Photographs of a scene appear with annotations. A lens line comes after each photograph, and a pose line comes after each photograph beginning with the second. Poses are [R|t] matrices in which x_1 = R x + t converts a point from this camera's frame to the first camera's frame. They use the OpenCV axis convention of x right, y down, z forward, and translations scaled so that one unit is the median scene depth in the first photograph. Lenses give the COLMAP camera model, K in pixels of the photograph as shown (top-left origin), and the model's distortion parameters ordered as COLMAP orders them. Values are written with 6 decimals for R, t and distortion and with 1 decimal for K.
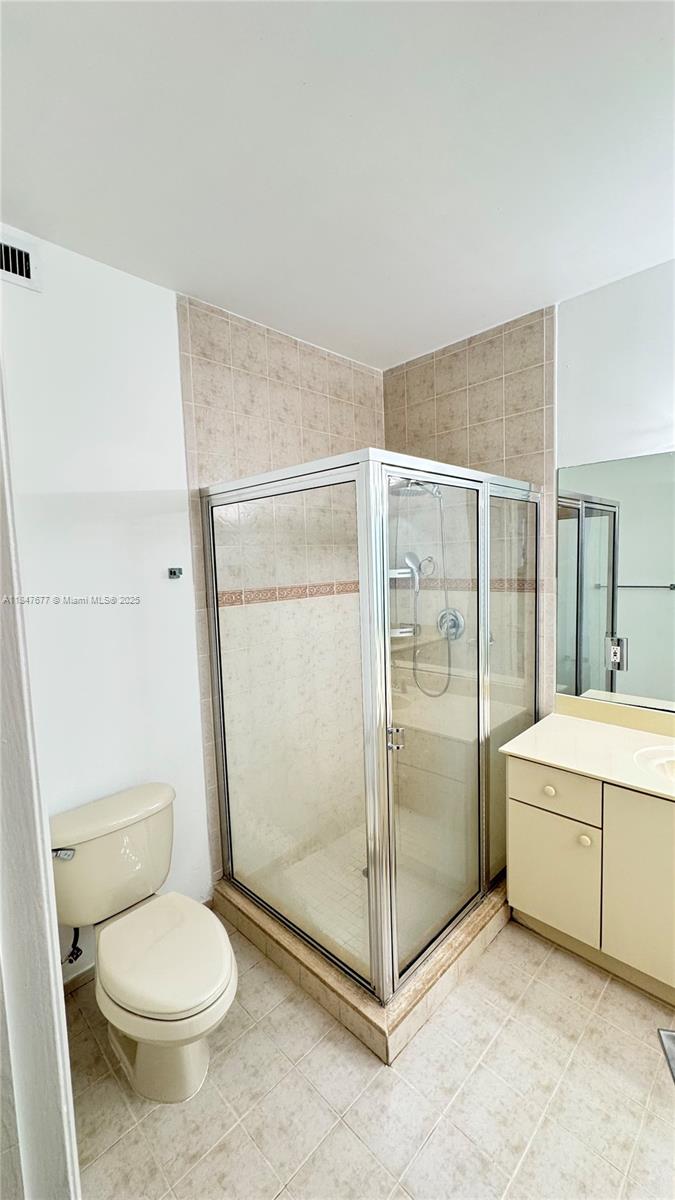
lens RADIAL K [[485.1, 0, 338.5], [0, 485.1, 599.9], [0, 0, 1]] dist [0.006082, 0.000269]
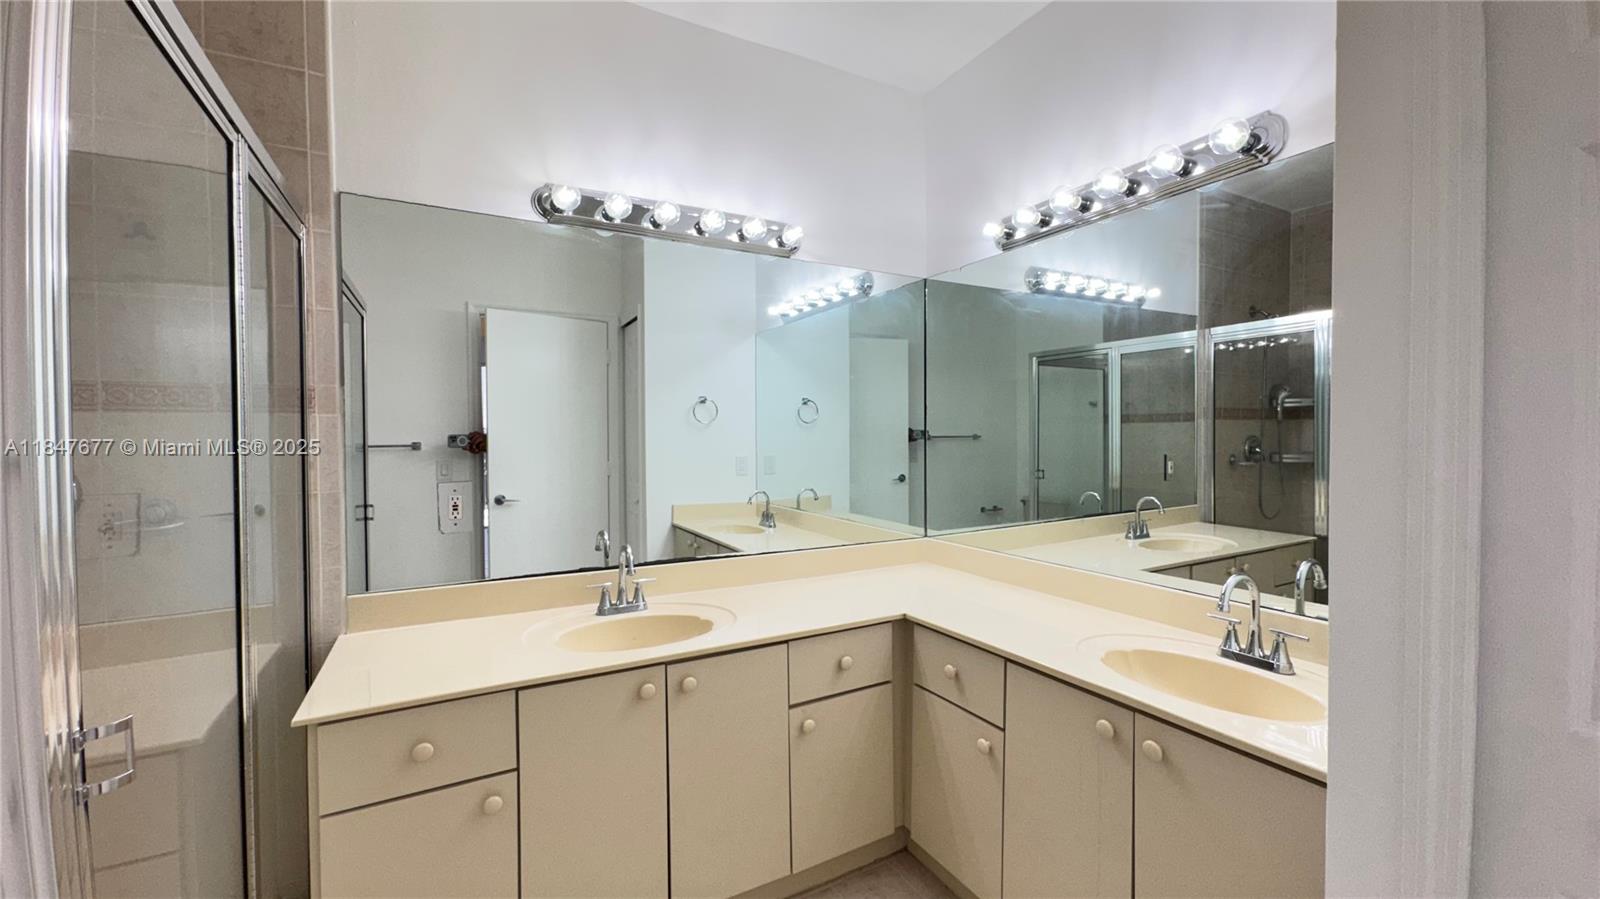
lens RADIAL K [[646.9, 0, 800.0], [0, 646.9, 449.5], [0, 0, 1]] dist [0.006082, 0.000269]
pose [[0.290141, 0.014506, 0.956874, -0.121410], [0.079596, 0.996055, -0.039235, 0.111565], [-0.953668, 0.087547, 0.287842, 0.335825]]
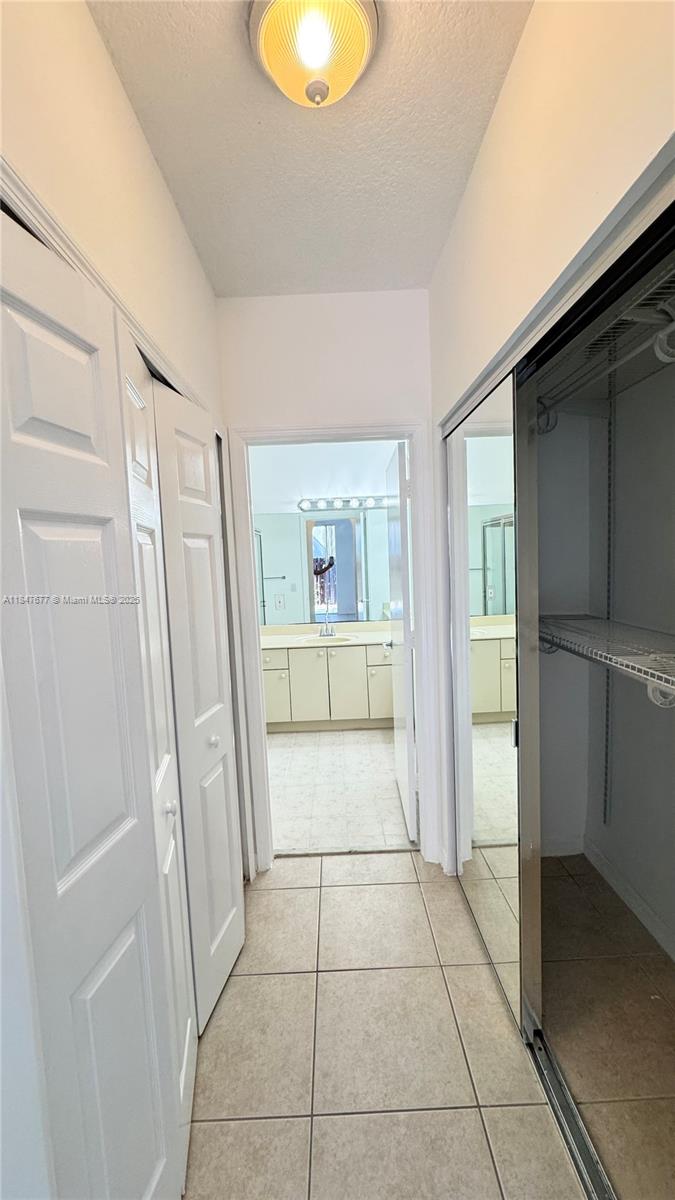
lens RADIAL K [[485.1, 0, 338.5], [0, 485.1, 599.9], [0, 0, 1]] dist [0.006082, 0.000269]
pose [[0.706812, -0.063397, 0.704555, -0.843107], [0.084239, 0.996432, 0.005151, 0.117242], [-0.702368, 0.055710, 0.709631, -0.806074]]
